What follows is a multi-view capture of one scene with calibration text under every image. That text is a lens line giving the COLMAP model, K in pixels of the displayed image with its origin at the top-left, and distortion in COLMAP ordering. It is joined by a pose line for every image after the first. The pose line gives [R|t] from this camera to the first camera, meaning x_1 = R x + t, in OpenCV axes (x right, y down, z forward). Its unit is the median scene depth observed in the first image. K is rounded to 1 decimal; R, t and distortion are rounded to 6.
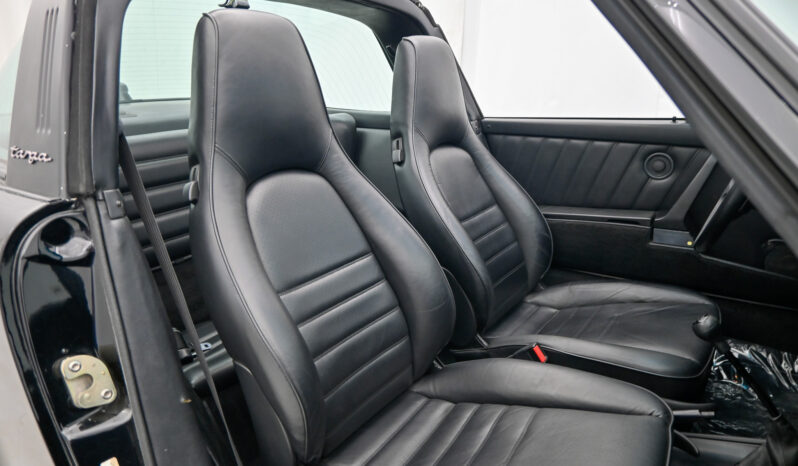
lens RADIAL K [[552.9, 0, 399.0], [0, 552.9, 233.0], [0, 0, 1]] dist [0.000228, 0.004486]
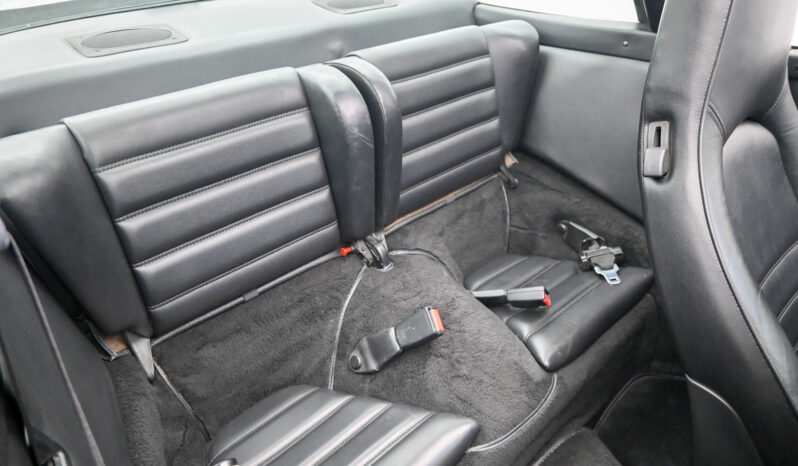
lens RADIAL K [[552.9, 0, 399.0], [0, 552.9, 233.0], [0, 0, 1]] dist [0.000228, 0.004486]
pose [[0.976386, 0.109420, -0.186274, -0.117244], [-0.060010, 0.965681, 0.252703, -0.173617], [0.207532, -0.235557, 0.949444, 0.429874]]
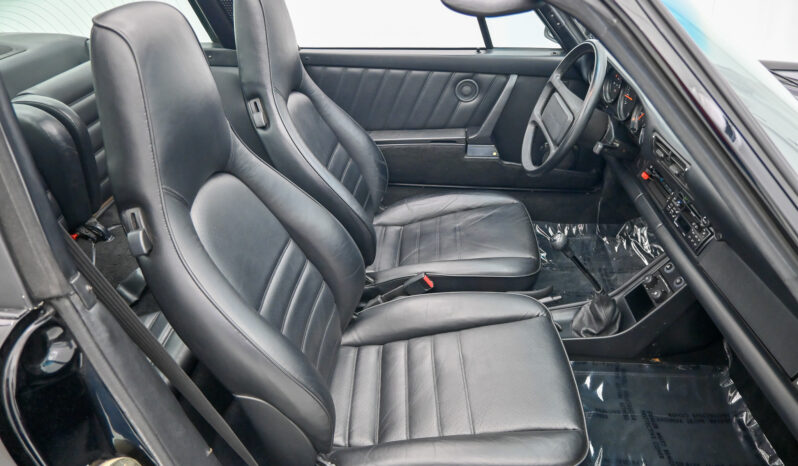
lens RADIAL K [[552.9, 0, 399.0], [0, 552.9, 233.0], [0, 0, 1]] dist [0.000228, 0.004486]
pose [[0.857592, -0.233732, 0.458154, -0.257084], [0.112556, 0.954473, 0.276248, -0.173696], [-0.501864, -0.185340, 0.844856, 0.034101]]
